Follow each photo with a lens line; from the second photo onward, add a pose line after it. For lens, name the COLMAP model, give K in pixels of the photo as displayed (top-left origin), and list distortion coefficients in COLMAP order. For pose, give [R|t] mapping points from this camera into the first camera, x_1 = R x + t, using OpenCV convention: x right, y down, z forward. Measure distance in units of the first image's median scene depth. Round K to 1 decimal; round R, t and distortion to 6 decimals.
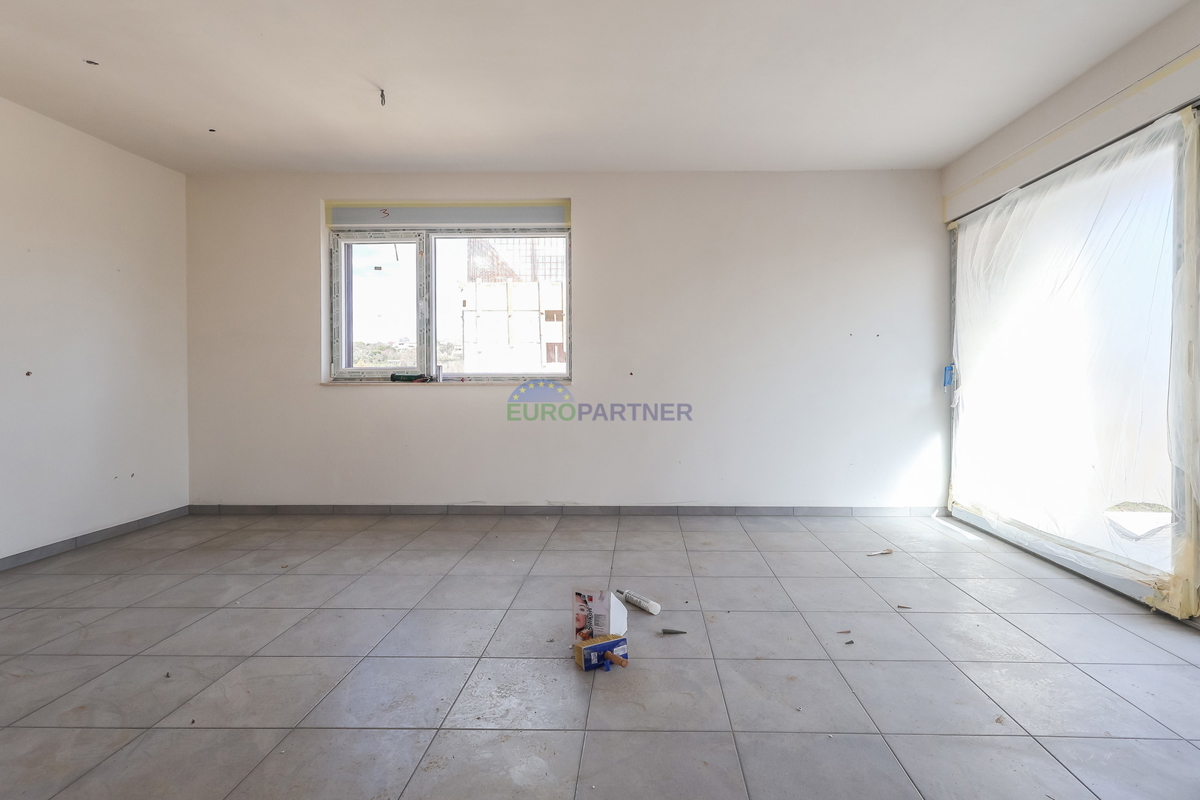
lens RADIAL K [[571.4, 0, 603.0], [0, 571.4, 383.5], [0, 0, 1]] dist [0.004215, 0.000696]
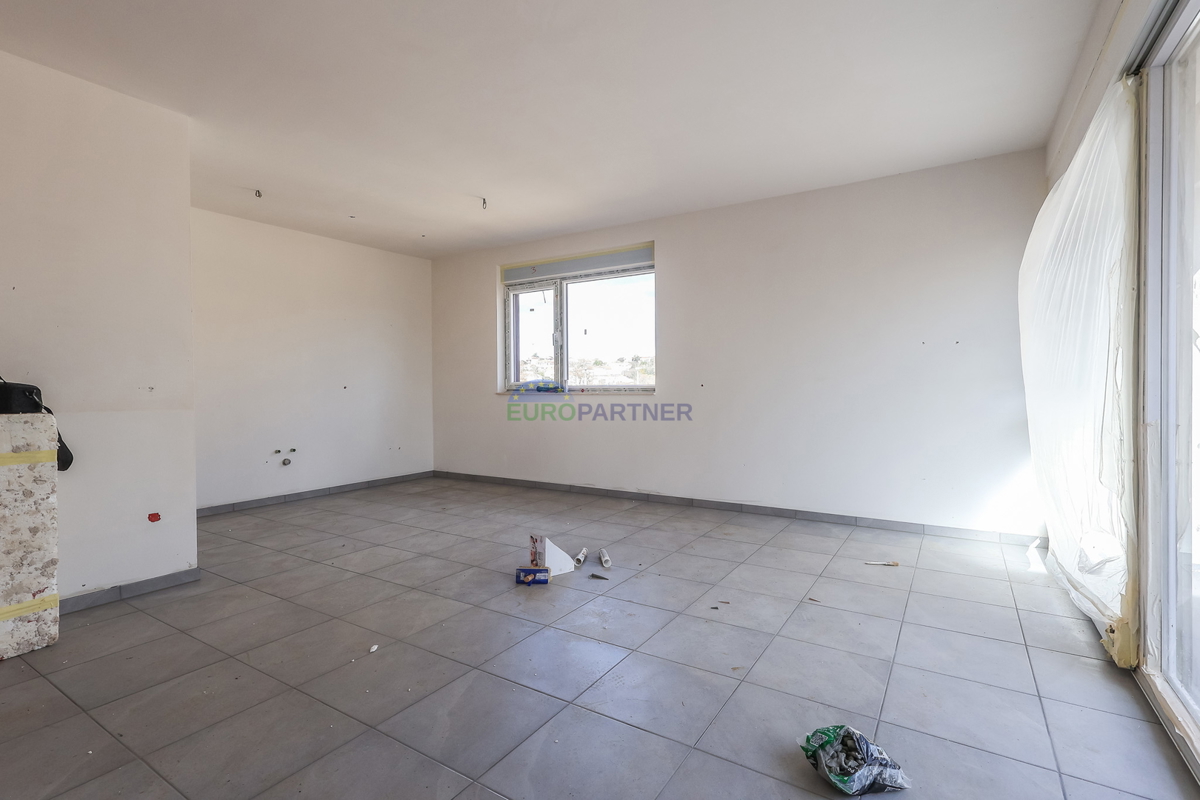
lens RADIAL K [[557.6, 0, 600.0], [0, 557.6, 400.0], [0, 0, 1]] dist [0.001062, 0.000192]
pose [[0.856372, 0.008312, -0.516293, 0.455999], [-0.002341, 0.999923, 0.012215, -0.000879], [0.516354, -0.009252, 0.856325, -0.072323]]
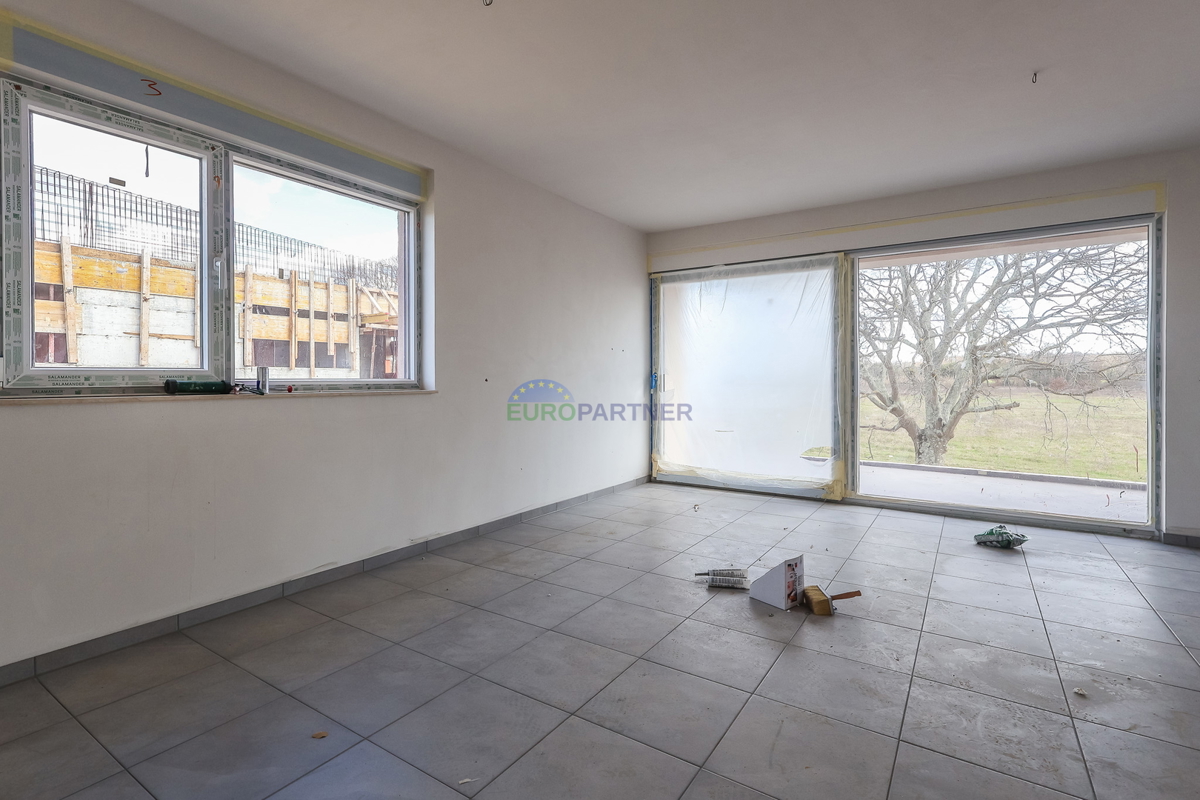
lens RADIAL K [[571.4, 0, 603.0], [0, 571.4, 383.5], [0, 0, 1]] dist [0.004215, 0.000696]
pose [[0.526318, -0.004752, 0.850274, -0.630531], [0.012108, 0.999925, -0.001907, -0.007509], [-0.850202, 0.011299, 0.526336, 0.346293]]
